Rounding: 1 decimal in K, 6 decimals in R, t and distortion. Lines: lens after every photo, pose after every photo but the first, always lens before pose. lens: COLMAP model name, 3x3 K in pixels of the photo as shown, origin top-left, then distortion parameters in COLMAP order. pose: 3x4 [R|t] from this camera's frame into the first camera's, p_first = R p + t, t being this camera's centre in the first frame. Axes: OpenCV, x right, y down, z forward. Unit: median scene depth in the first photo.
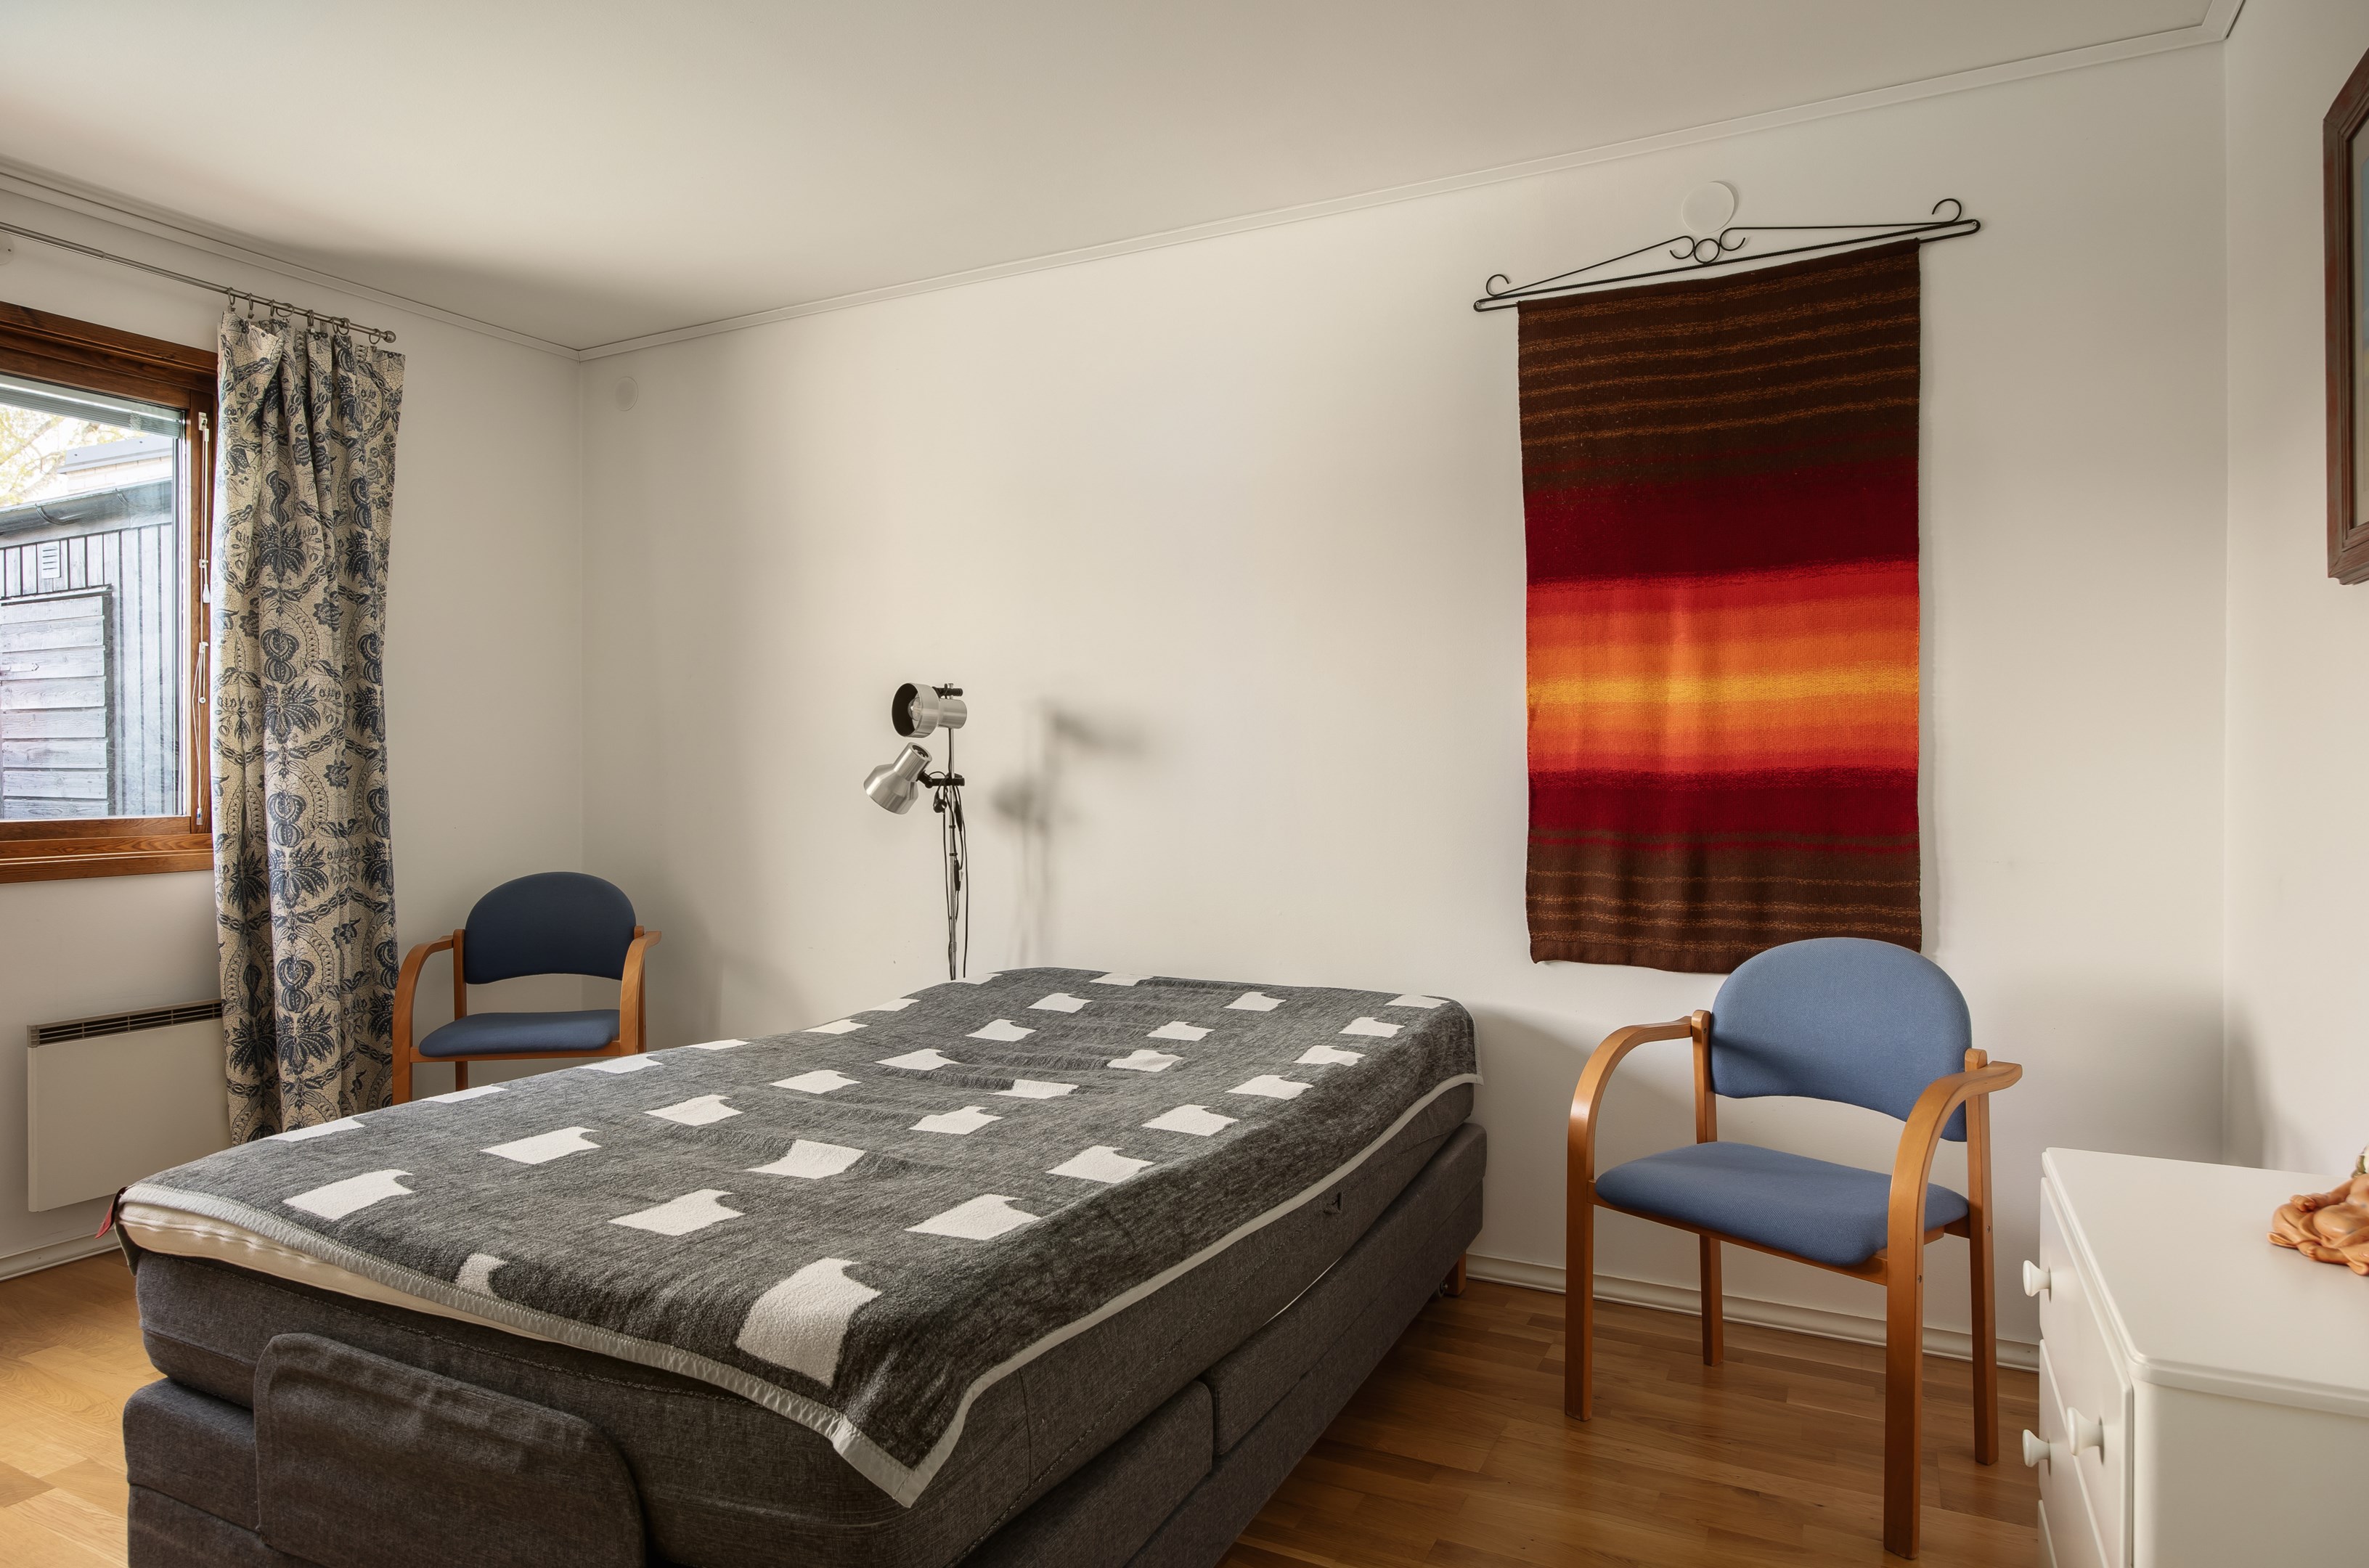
lens RADIAL K [[1414.8, 0, 1177.7], [0, 1414.8, 775.9], [0, 0, 1]] dist [-0.005974, 0.000491]
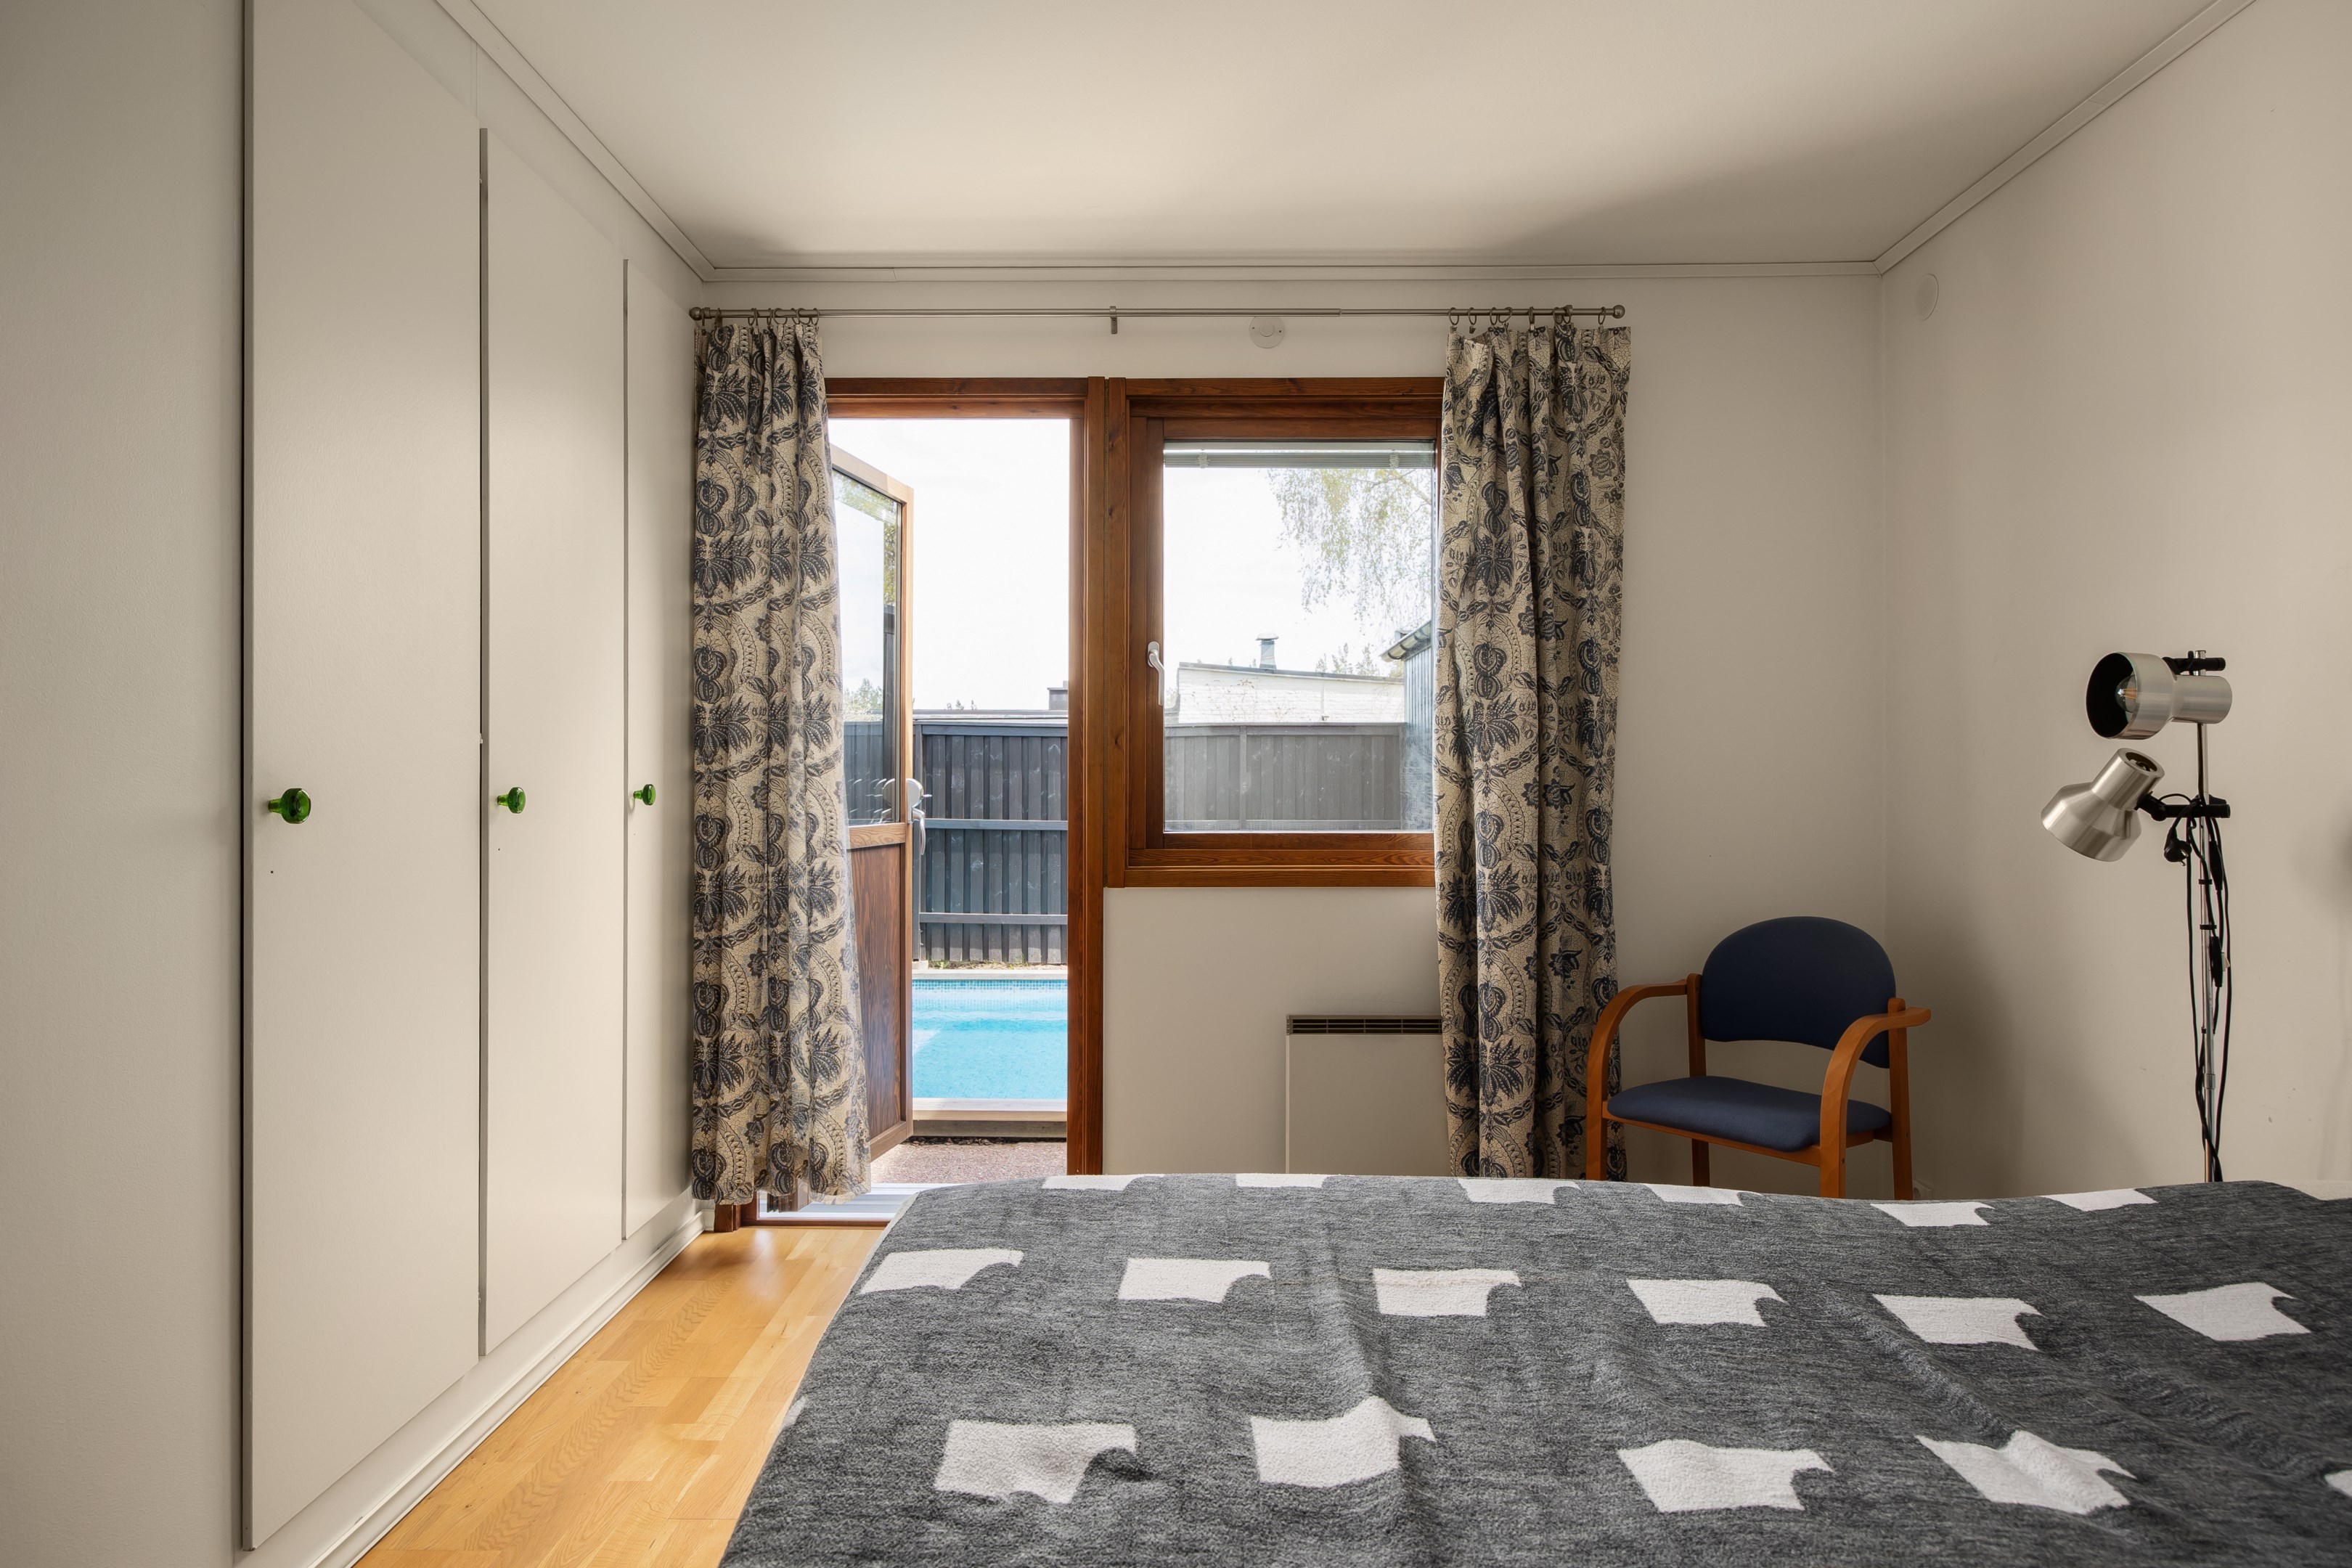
lens RADIAL K [[1404.8, 0, 1174.2], [0, 1404.8, 784.3], [0, 0, 1]] dist [-0.005974, 0.000491]
pose [[0.445660, -0.001892, -0.895200, 0.133325], [-0.006869, 0.999961, -0.005533, -0.000285], [0.895176, 0.008615, 0.445630, 0.377829]]
